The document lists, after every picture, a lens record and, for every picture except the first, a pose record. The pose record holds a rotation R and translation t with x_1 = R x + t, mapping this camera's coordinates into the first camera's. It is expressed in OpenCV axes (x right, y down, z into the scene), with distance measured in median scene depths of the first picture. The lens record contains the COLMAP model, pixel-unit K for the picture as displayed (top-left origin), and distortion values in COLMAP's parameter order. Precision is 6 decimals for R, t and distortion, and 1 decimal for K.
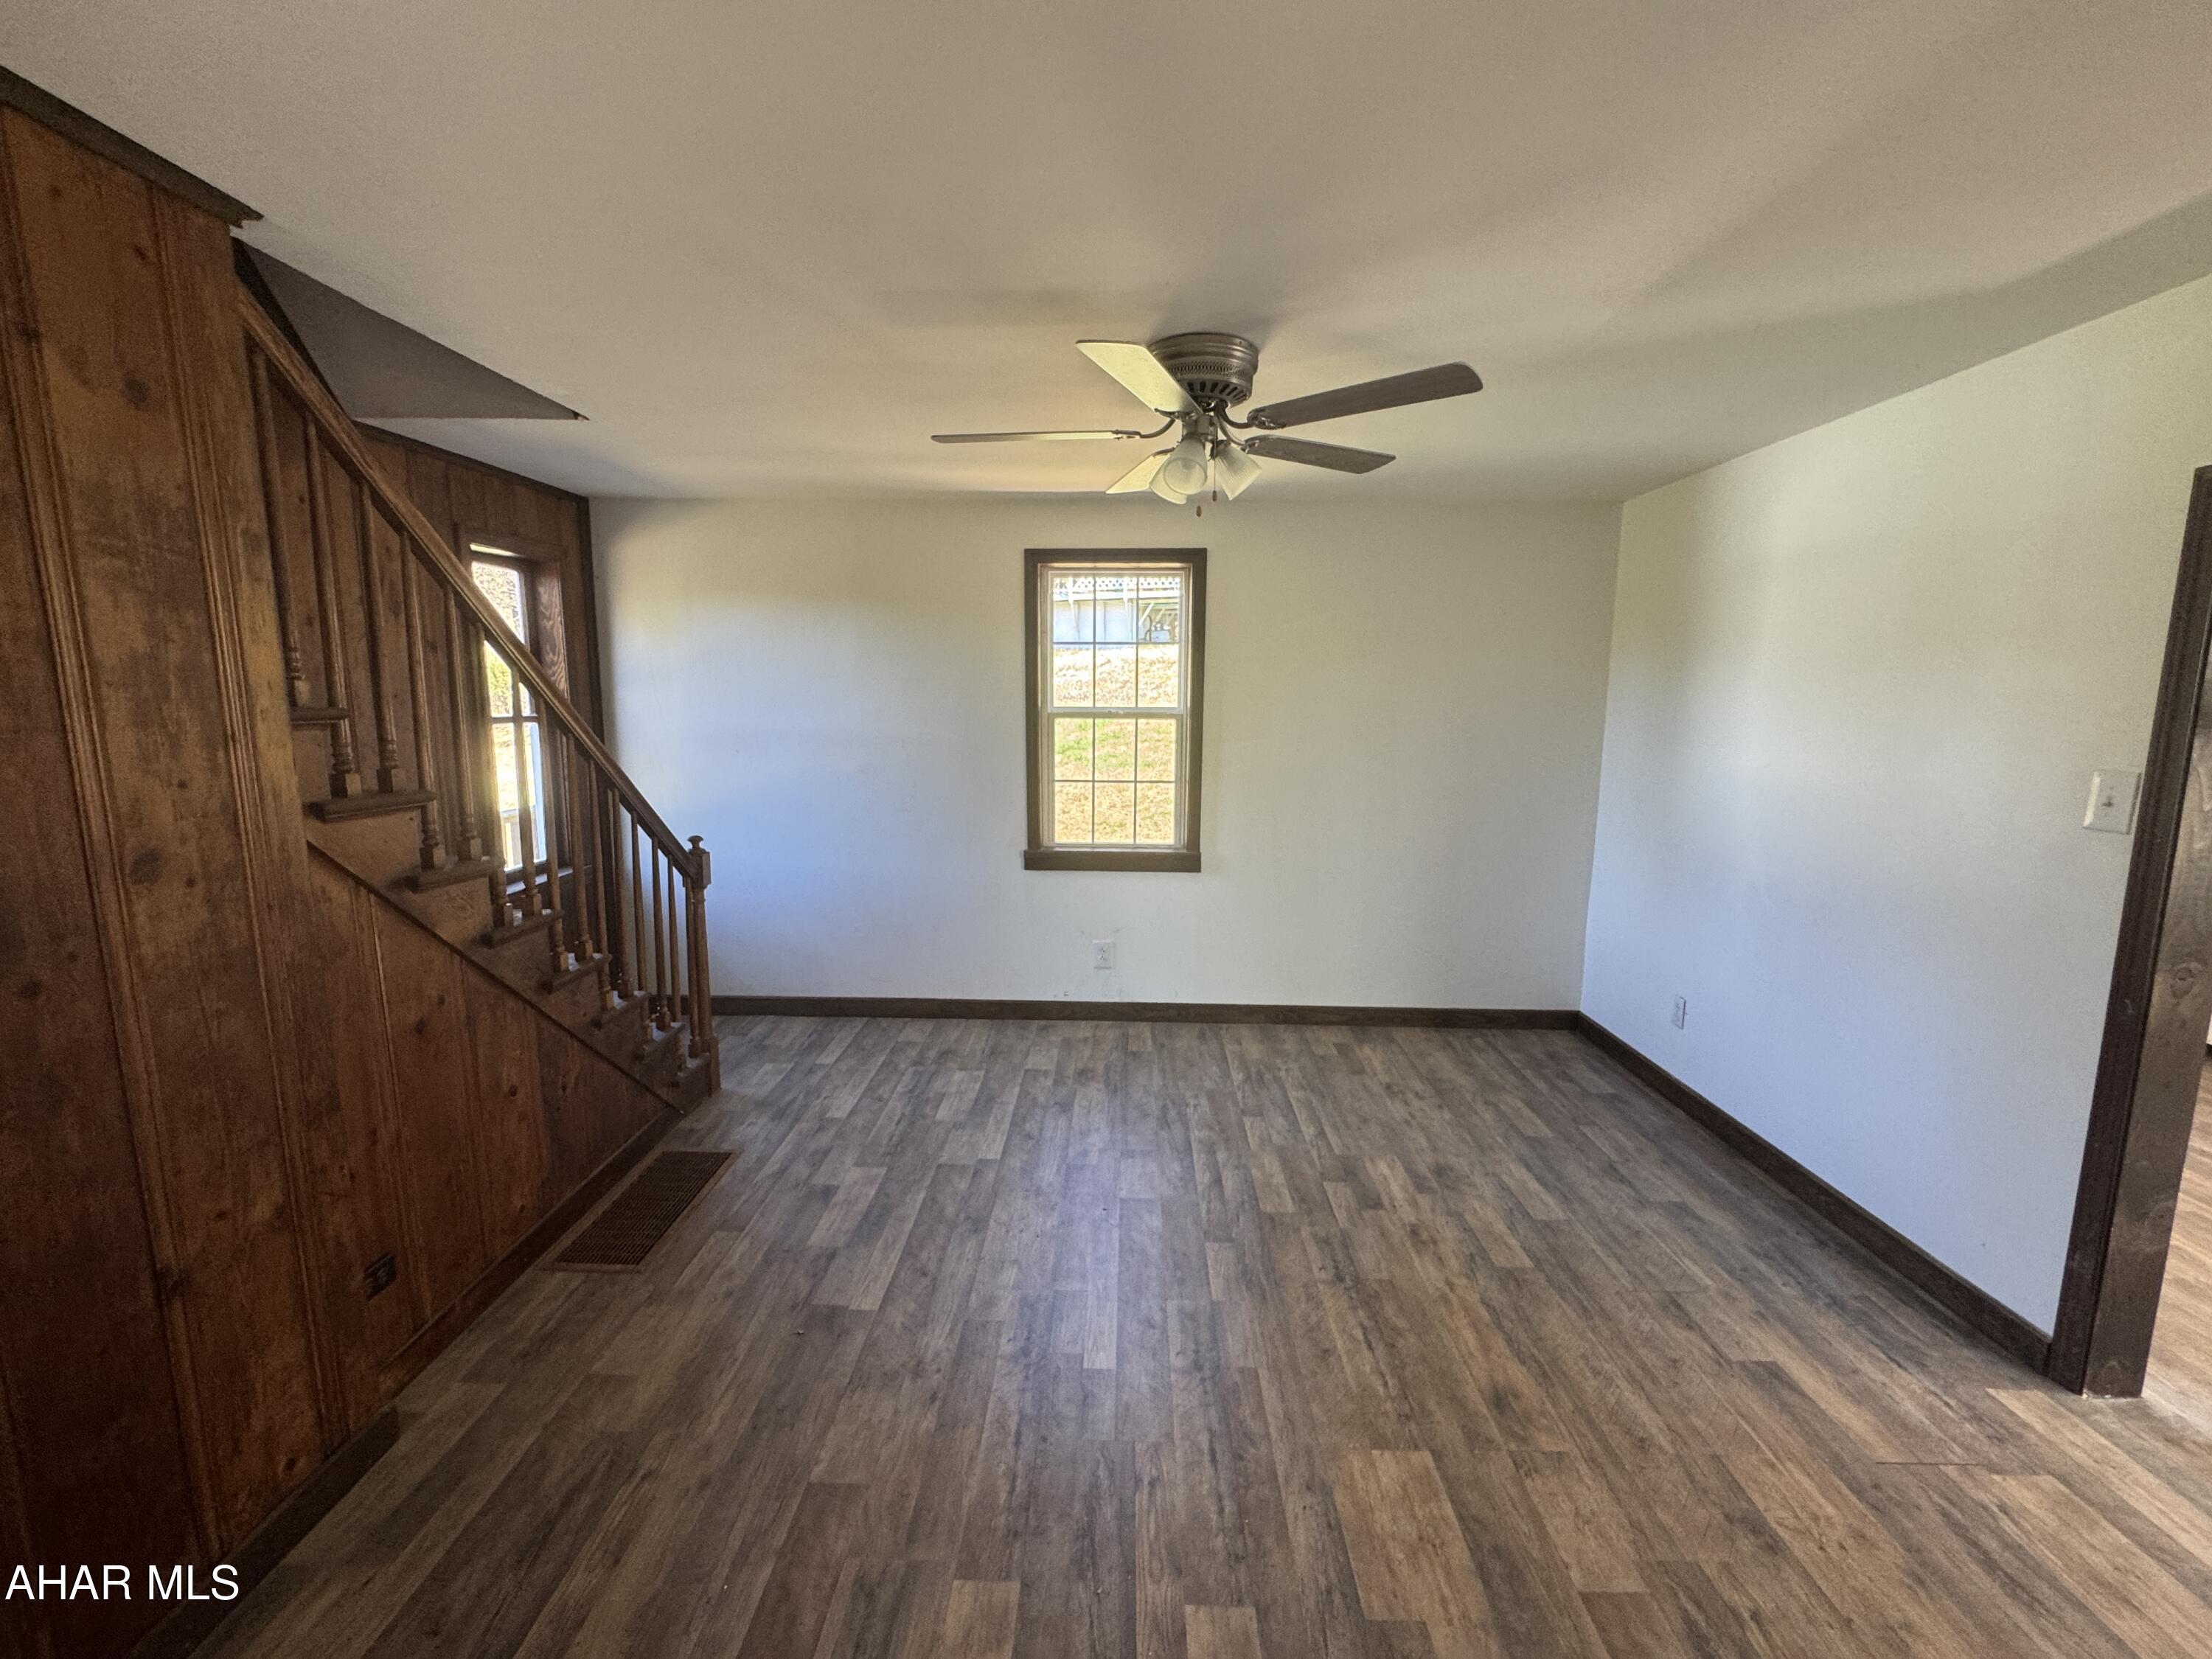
lens RADIAL K [[886.3, 0, 1100.1], [0, 886.3, 831.7], [0, 0, 1]] dist [-0.001383, -0.000194]
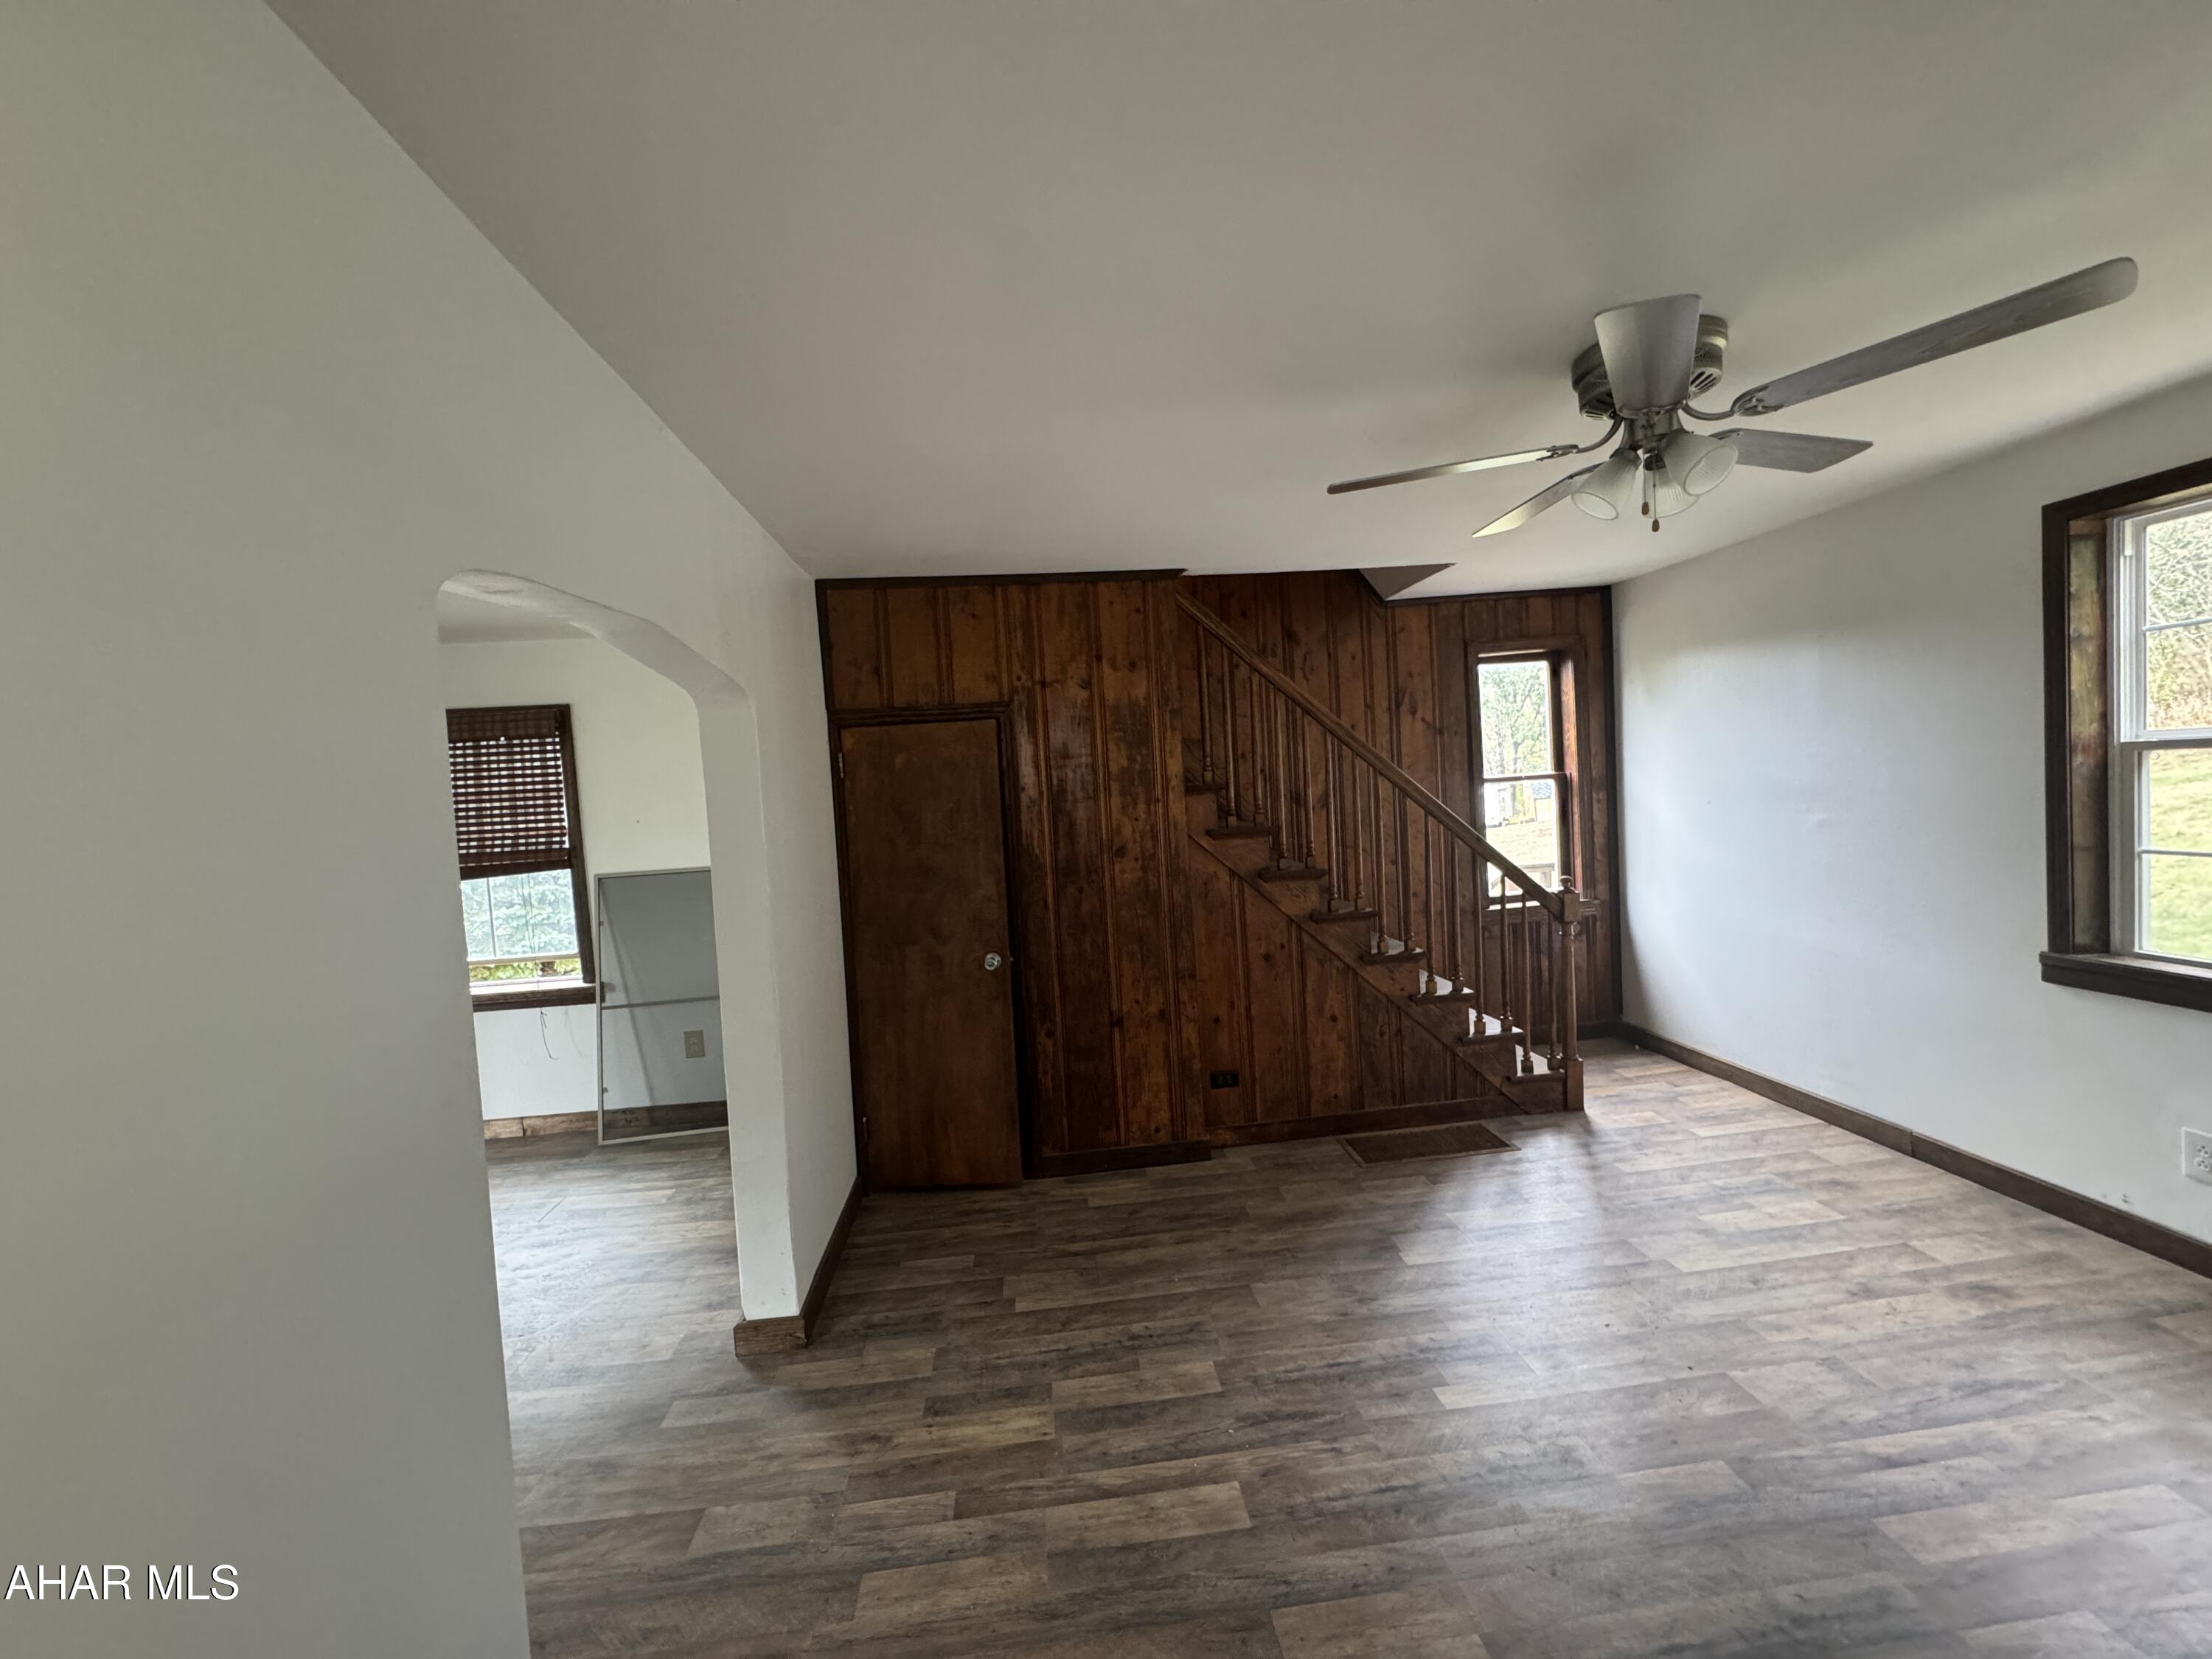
lens RADIAL K [[886.3, 0, 1109.1], [0, 886.3, 830.0], [0, 0, 1]] dist [-0.001383, -0.000194]
pose [[0.119535, 0.032812, -0.992288, 0.978715], [-0.084009, 0.996204, 0.022821, -0.051553], [0.989269, 0.080633, 0.121838, 0.442064]]
